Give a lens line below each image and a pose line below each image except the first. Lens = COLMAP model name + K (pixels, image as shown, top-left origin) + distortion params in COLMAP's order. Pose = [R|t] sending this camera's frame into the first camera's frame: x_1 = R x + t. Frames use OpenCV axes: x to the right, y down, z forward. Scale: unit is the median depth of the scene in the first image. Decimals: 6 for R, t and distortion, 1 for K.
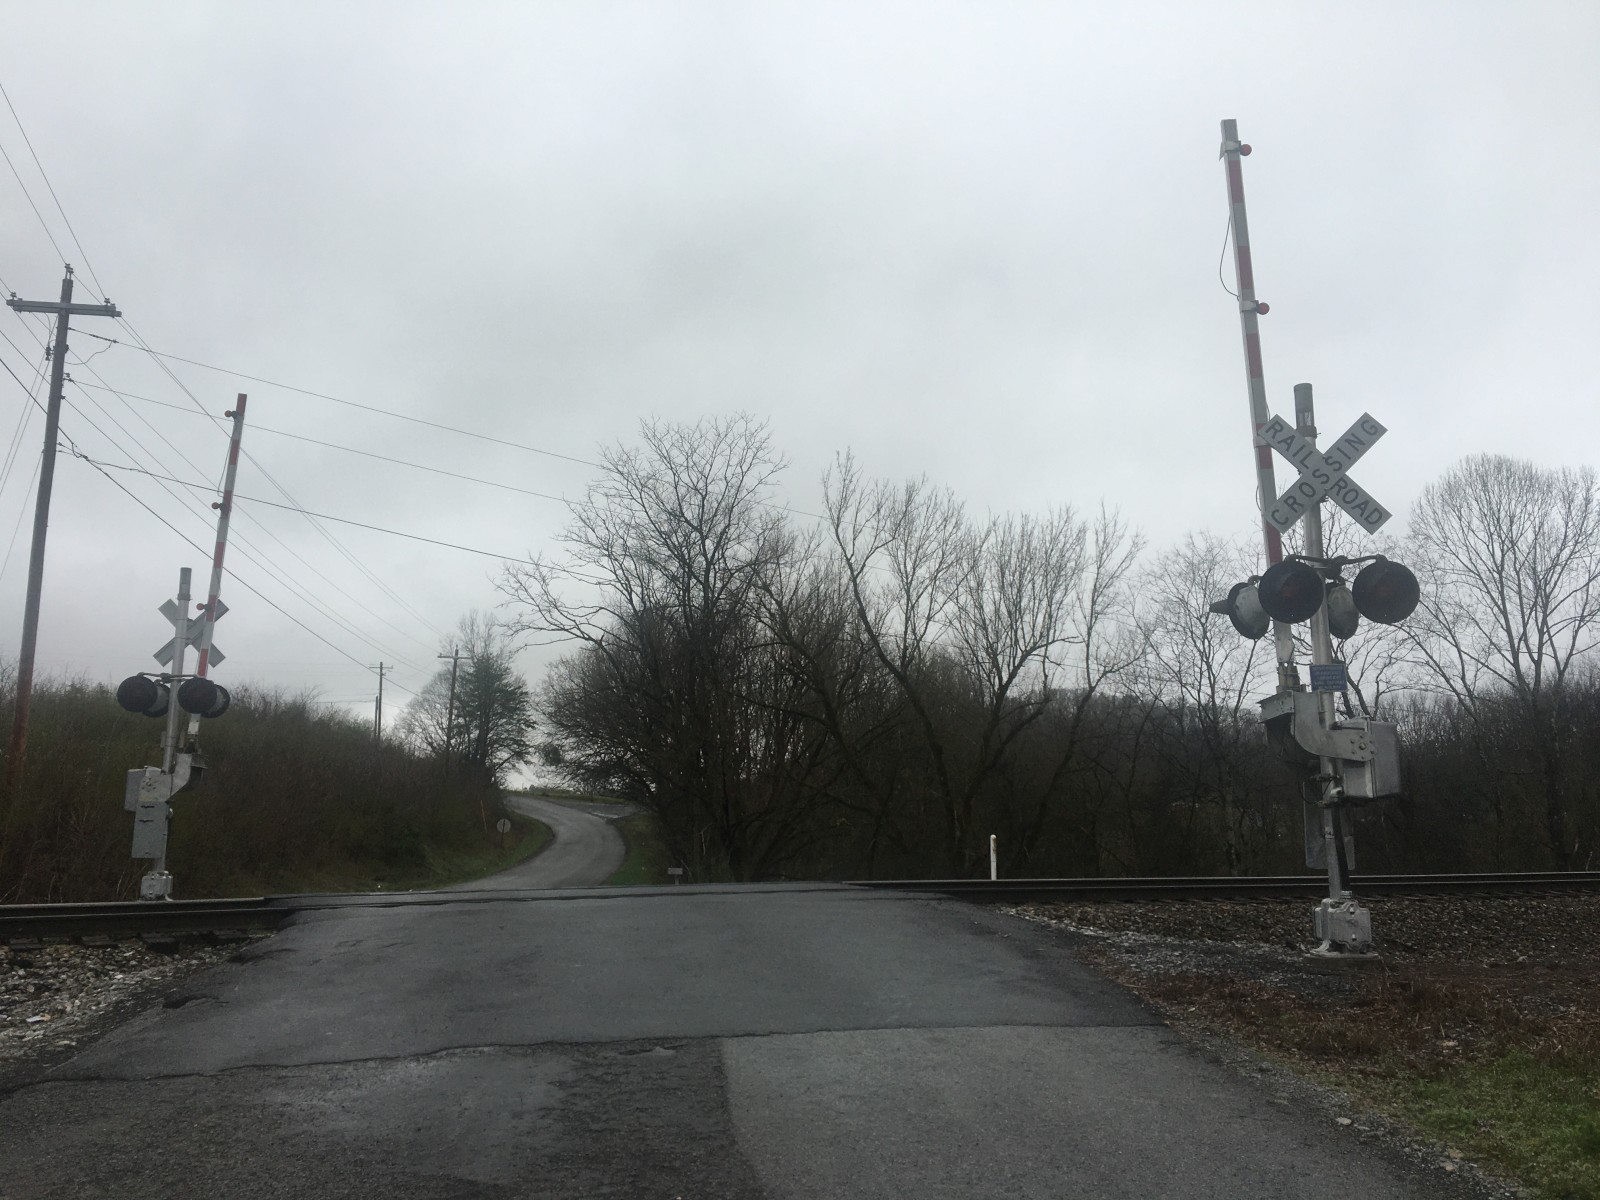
lens RADIAL K [[1347.5, 0, 788.1], [0, 1347.5, 611.0], [0, 0, 1]] dist [0.075680, -0.111098]
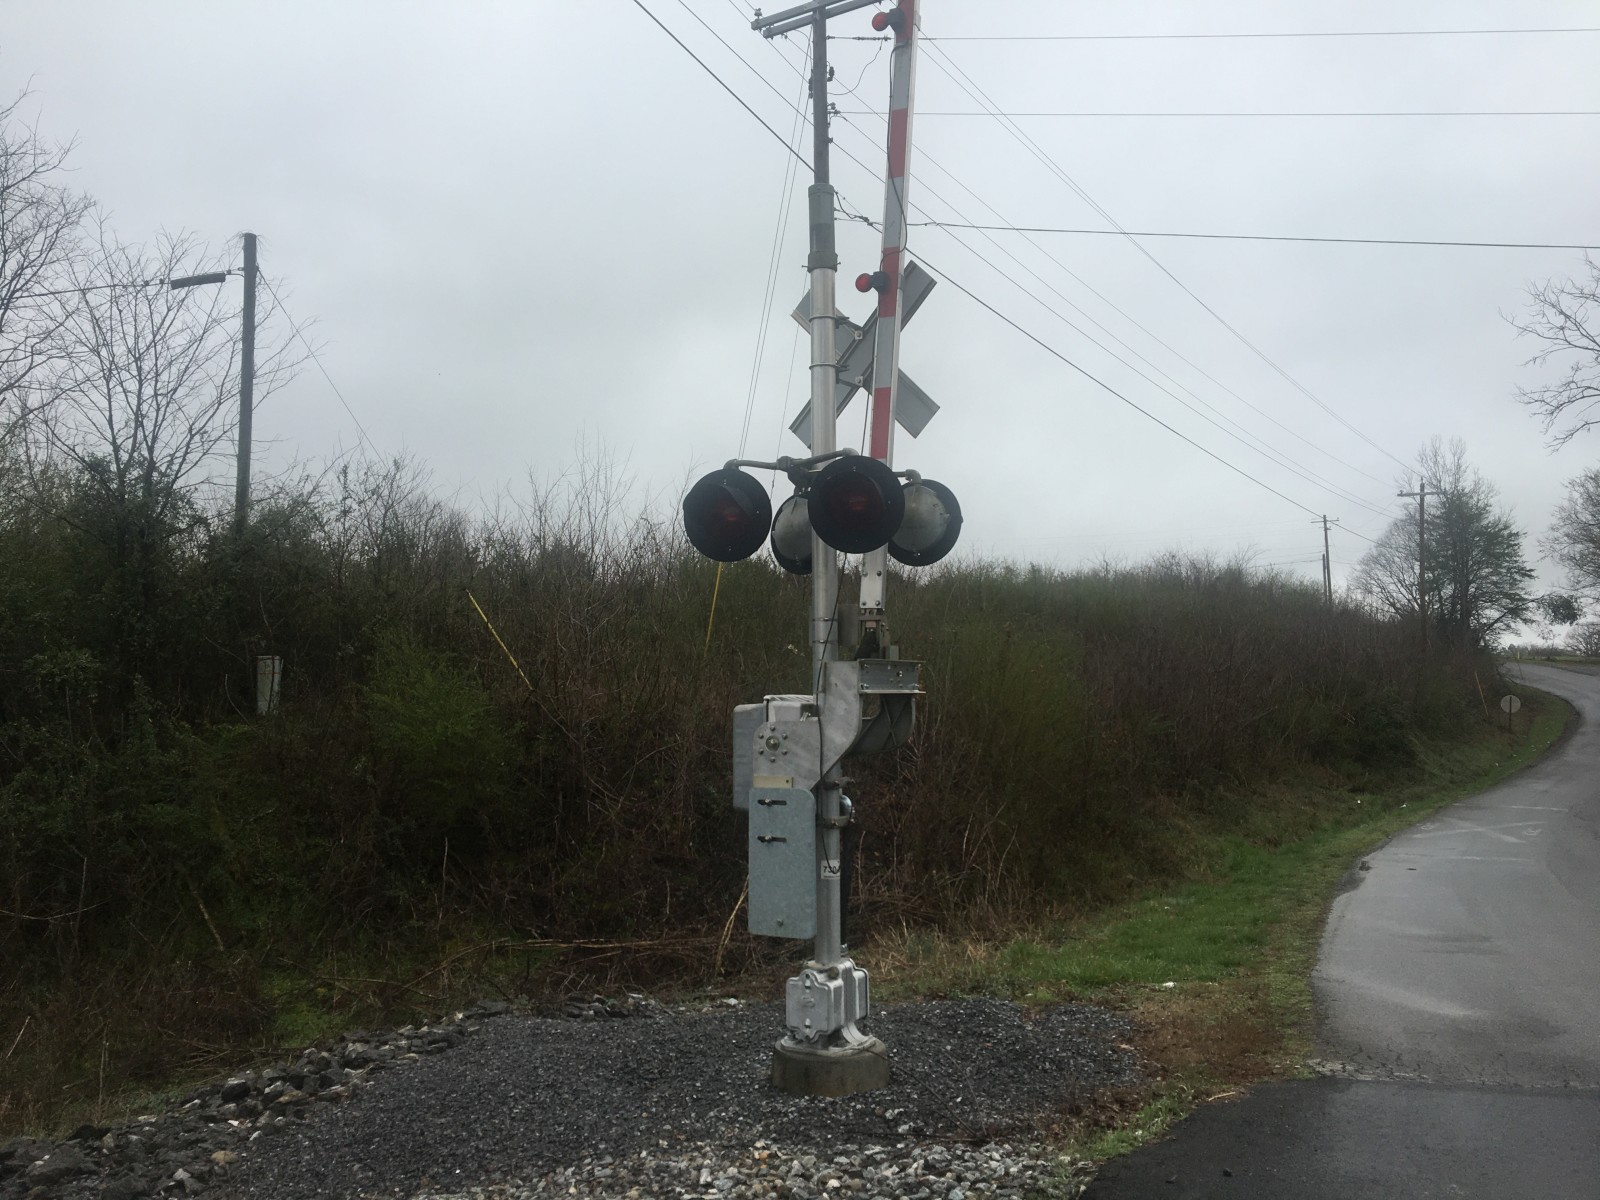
lens RADIAL K [[1347.5, 0, 797.2], [0, 1347.5, 599.5], [0, 0, 1]] dist [0.075680, -0.111098]
pose [[0.785668, -0.064355, -0.615292, -0.161300], [0.118451, 0.991823, 0.047513, 0.049689], [0.607203, -0.110211, 0.786866, 0.506589]]
